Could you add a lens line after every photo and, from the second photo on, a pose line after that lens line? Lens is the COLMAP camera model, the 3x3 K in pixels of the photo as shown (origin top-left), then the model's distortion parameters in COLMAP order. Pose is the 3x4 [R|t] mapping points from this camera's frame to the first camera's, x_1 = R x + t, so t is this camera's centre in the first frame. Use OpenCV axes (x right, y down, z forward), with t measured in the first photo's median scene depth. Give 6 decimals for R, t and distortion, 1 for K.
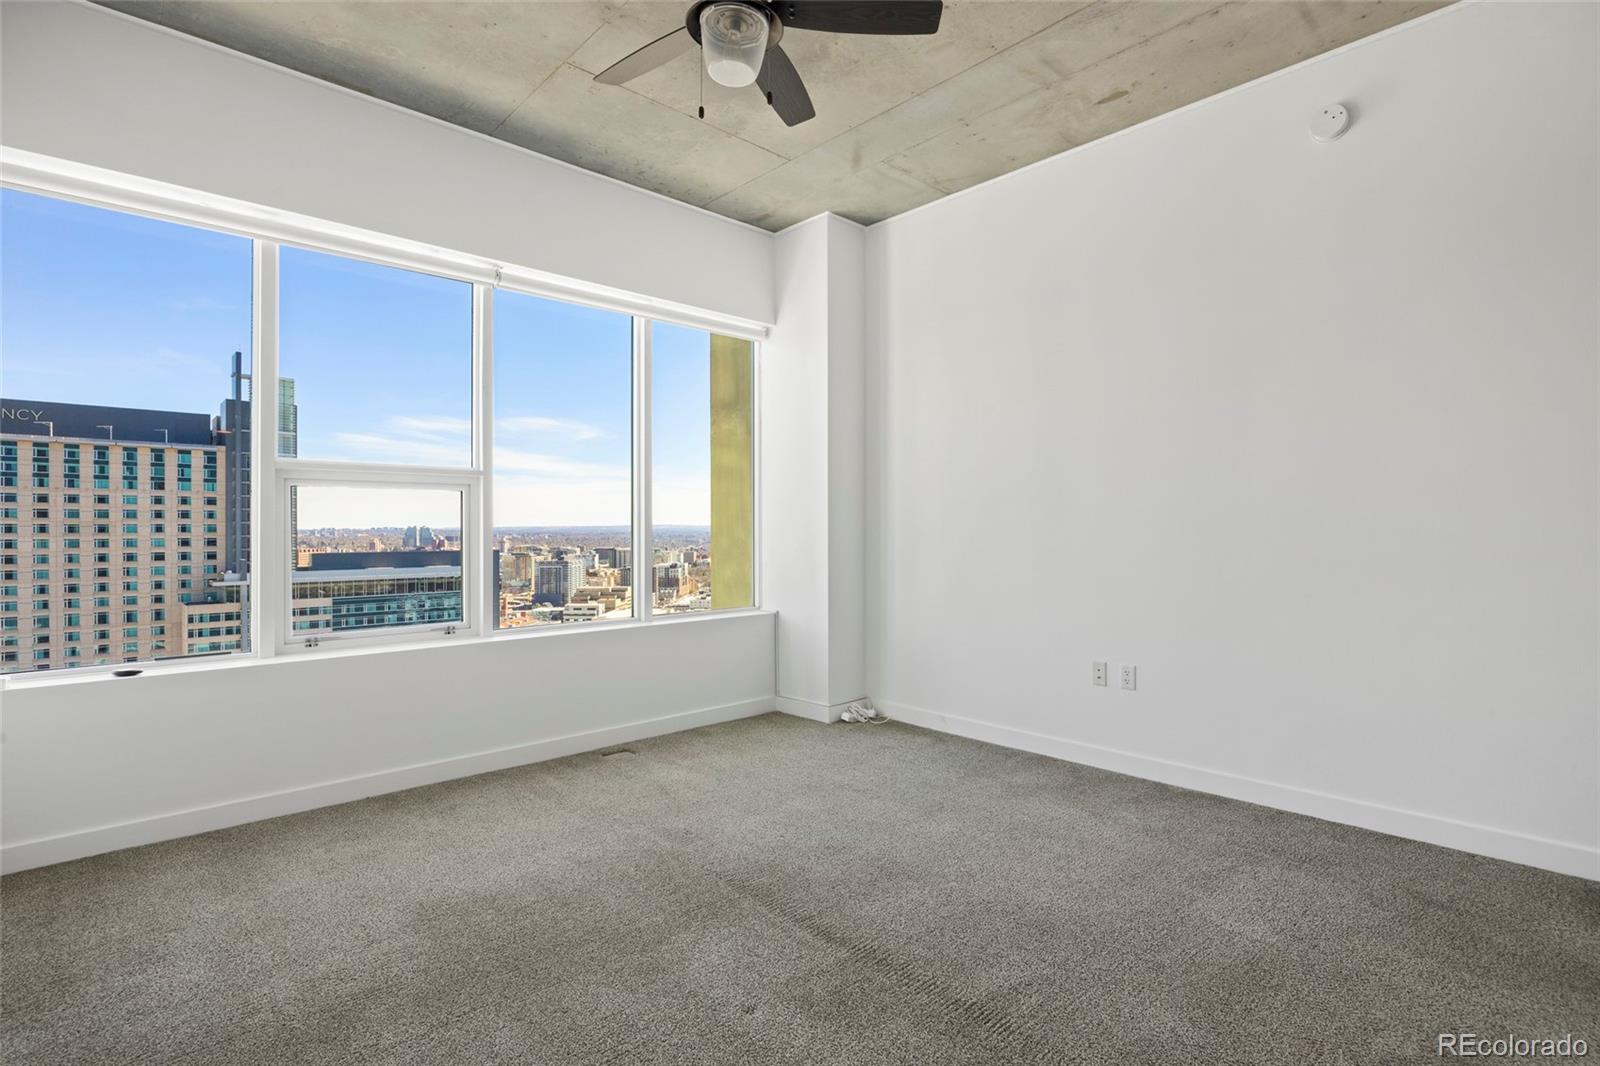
lens RADIAL K [[794.3, 0, 808.1], [0, 794.3, 528.0], [0, 0, 1]] dist [-0.005000, -0.001616]
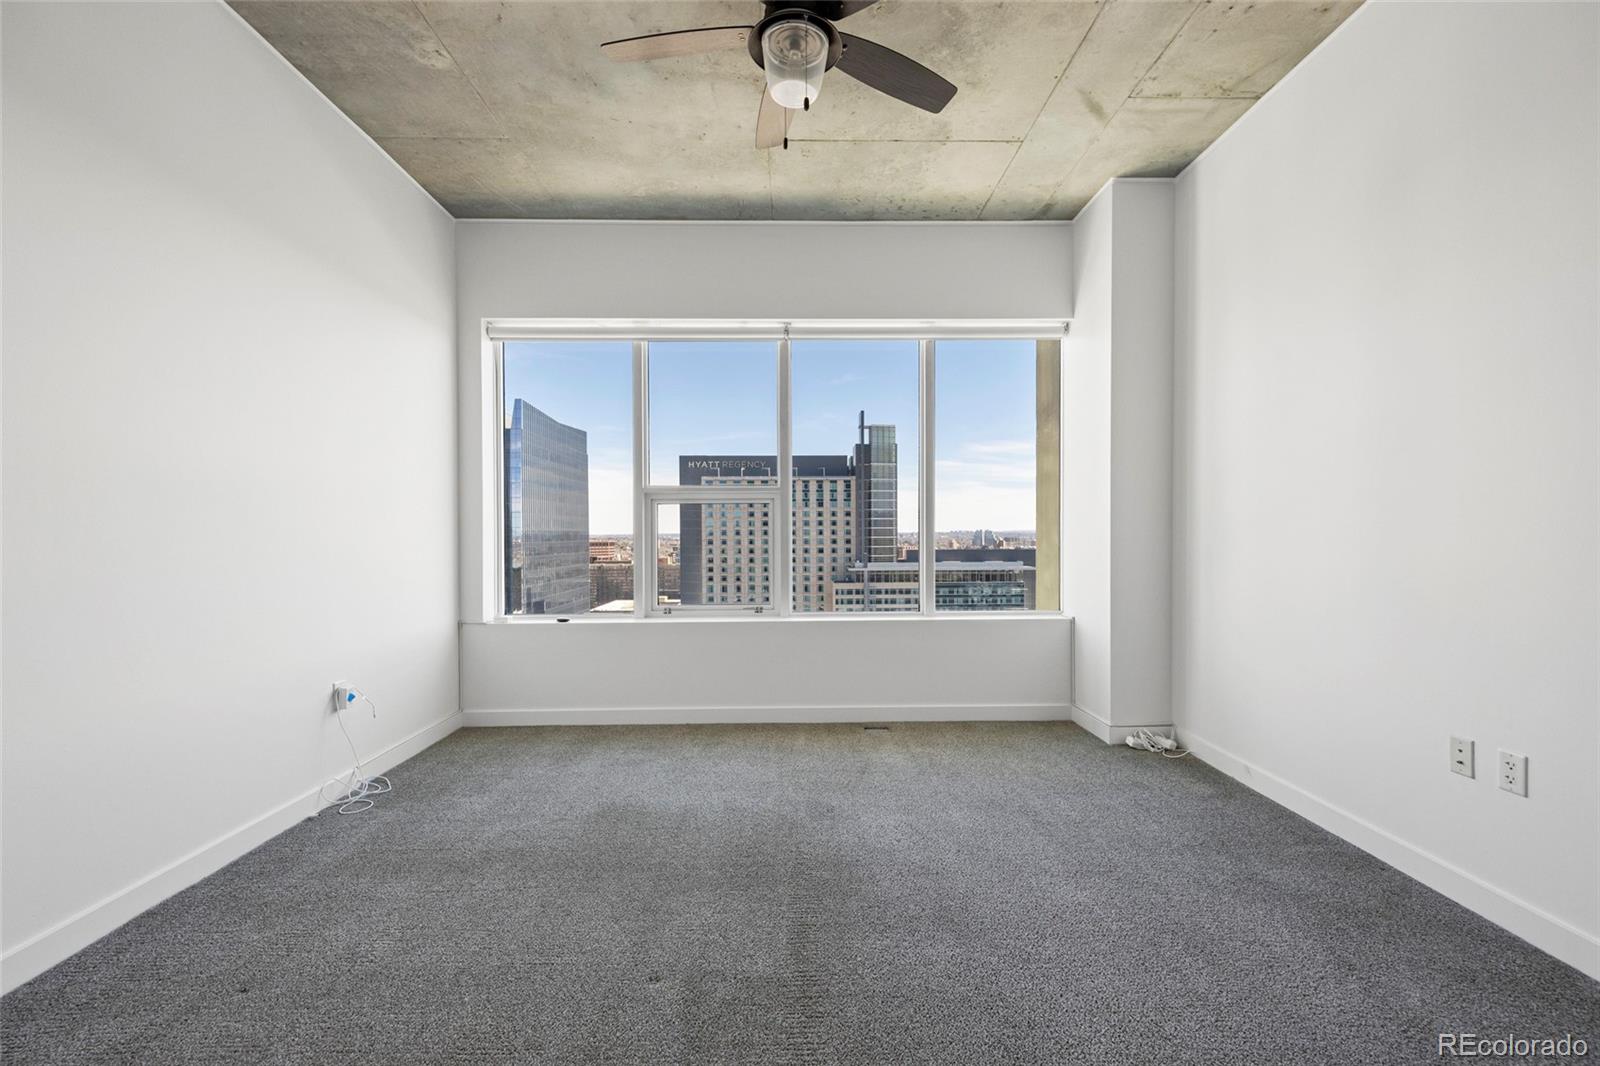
lens RADIAL K [[662.4, 0, 785.8], [0, 662.4, 543.0], [0, 0, 1]] dist [0.013771, 0.000361]
pose [[0.731892, 0.008283, -0.681370, 0.272413], [0.004050, 0.999856, 0.016505, 0.000043], [0.681408, -0.014840, 0.731753, 0.189963]]
